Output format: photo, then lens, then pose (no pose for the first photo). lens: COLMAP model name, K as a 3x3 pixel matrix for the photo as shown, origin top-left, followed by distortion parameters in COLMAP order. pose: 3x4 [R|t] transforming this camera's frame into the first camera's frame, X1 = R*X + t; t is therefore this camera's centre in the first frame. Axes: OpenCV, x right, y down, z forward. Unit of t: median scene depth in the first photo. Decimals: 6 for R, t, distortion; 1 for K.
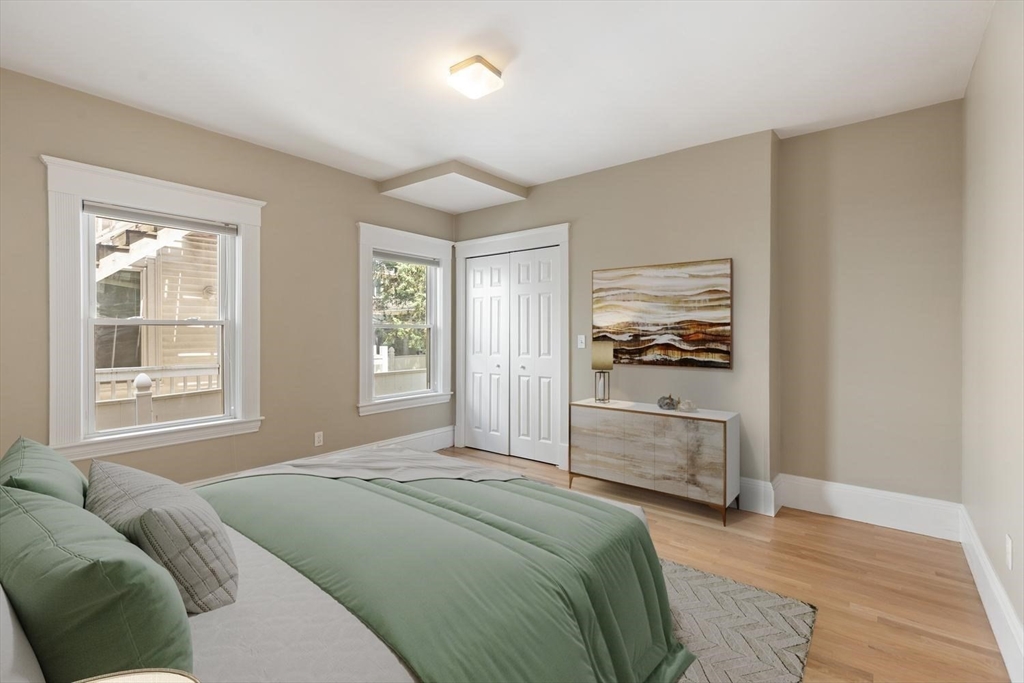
lens RADIAL K [[462.1, 0, 511.4], [0, 462.1, 333.3], [0, 0, 1]] dist [0.012134, -0.002522]
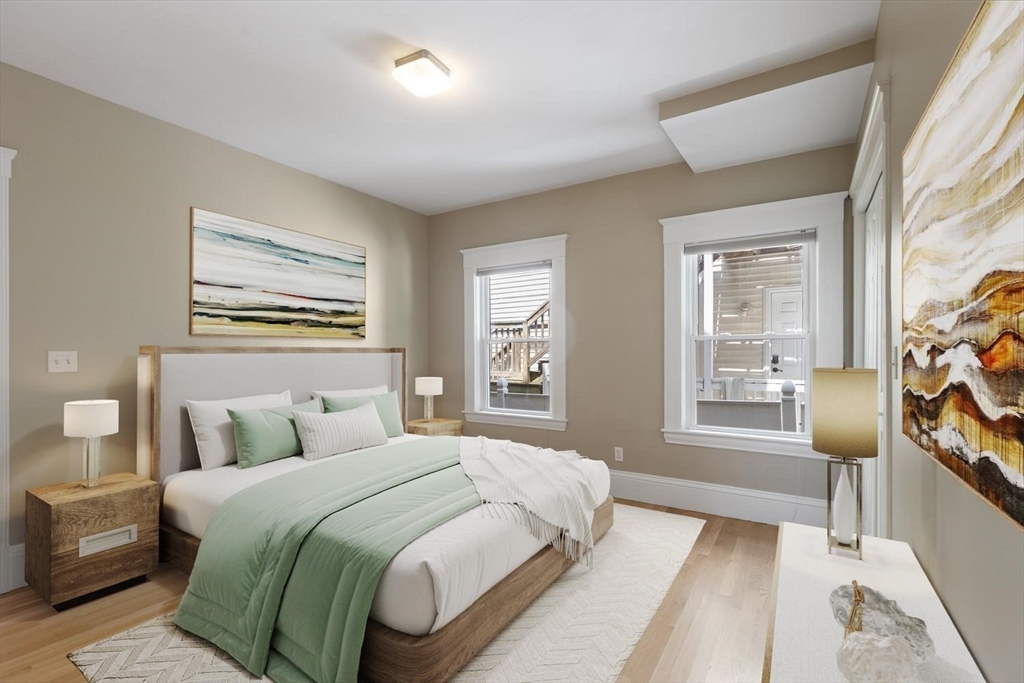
lens RADIAL K [[462.1, 0, 500.2], [0, 462.1, 356.2], [0, 0, 1]] dist [0.012134, -0.002522]
pose [[0.092748, 0.011516, -0.995623, 0.320074], [-0.002877, 0.999932, 0.011297, 0.004598], [0.995685, 0.001817, 0.092775, 0.386635]]
